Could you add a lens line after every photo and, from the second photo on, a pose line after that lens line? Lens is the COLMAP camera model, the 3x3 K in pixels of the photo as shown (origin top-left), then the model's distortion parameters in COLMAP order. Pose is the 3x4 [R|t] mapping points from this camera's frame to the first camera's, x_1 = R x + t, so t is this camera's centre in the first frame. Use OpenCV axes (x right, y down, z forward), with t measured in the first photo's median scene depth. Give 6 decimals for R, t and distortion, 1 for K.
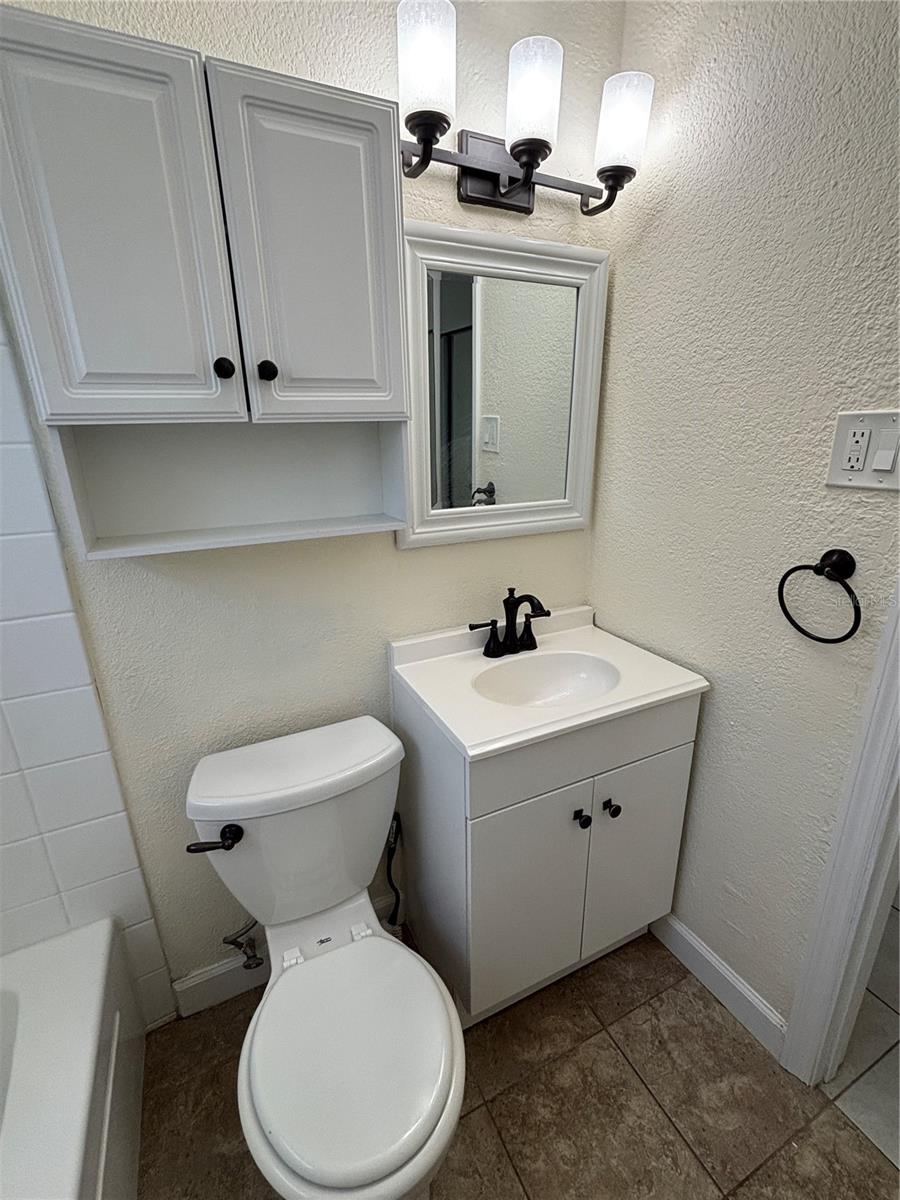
lens RADIAL K [[528.5, 0, 454.2], [0, 528.5, 596.5], [0, 0, 1]] dist [0.004432, -0.001256]
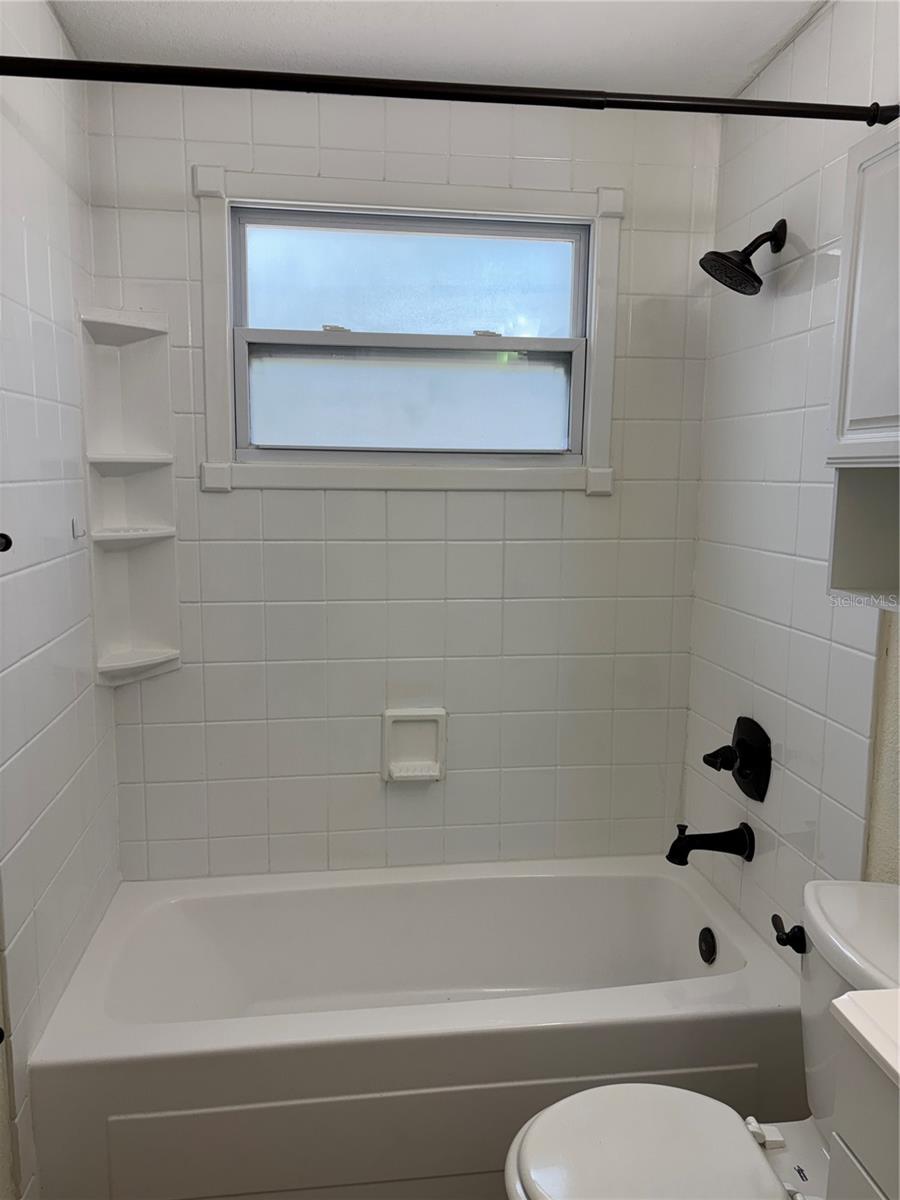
lens RADIAL K [[905.3, 0, 457.1], [0, 905.3, 605.8], [0, 0, 1]] dist [0.033332, -0.025955]
pose [[-0.311947, 0.153709, -0.937583, 0.972574], [-0.294512, 0.922574, 0.249236, -0.226729], [0.903300, 0.353879, -0.242525, 0.646402]]
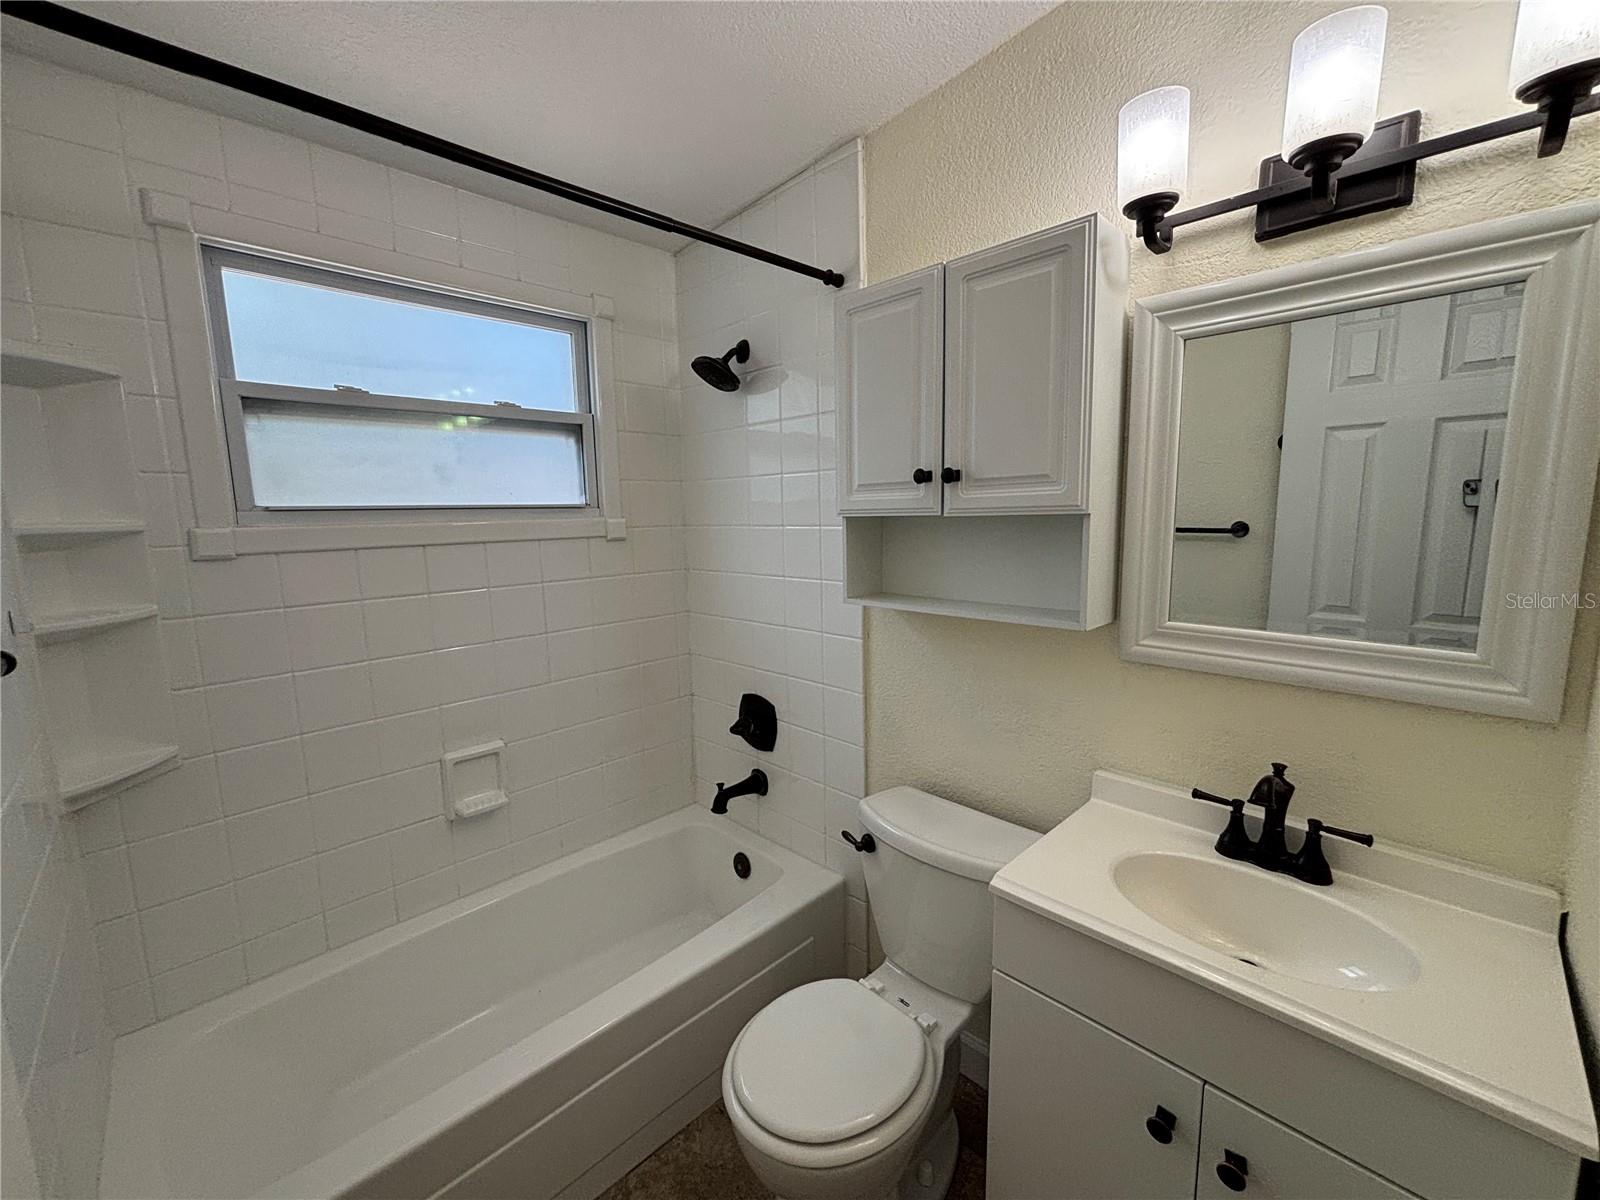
lens RADIAL K [[642.8, 0, 804.7], [0, 642.8, 596.0], [0, 0, 1]] dist [0.001352, -0.002539]
pose [[0.328074, 0.137580, -0.934580, 0.786500], [-0.276851, 0.959899, 0.044122, -0.110982], [0.903173, 0.244265, 0.353007, 0.205739]]
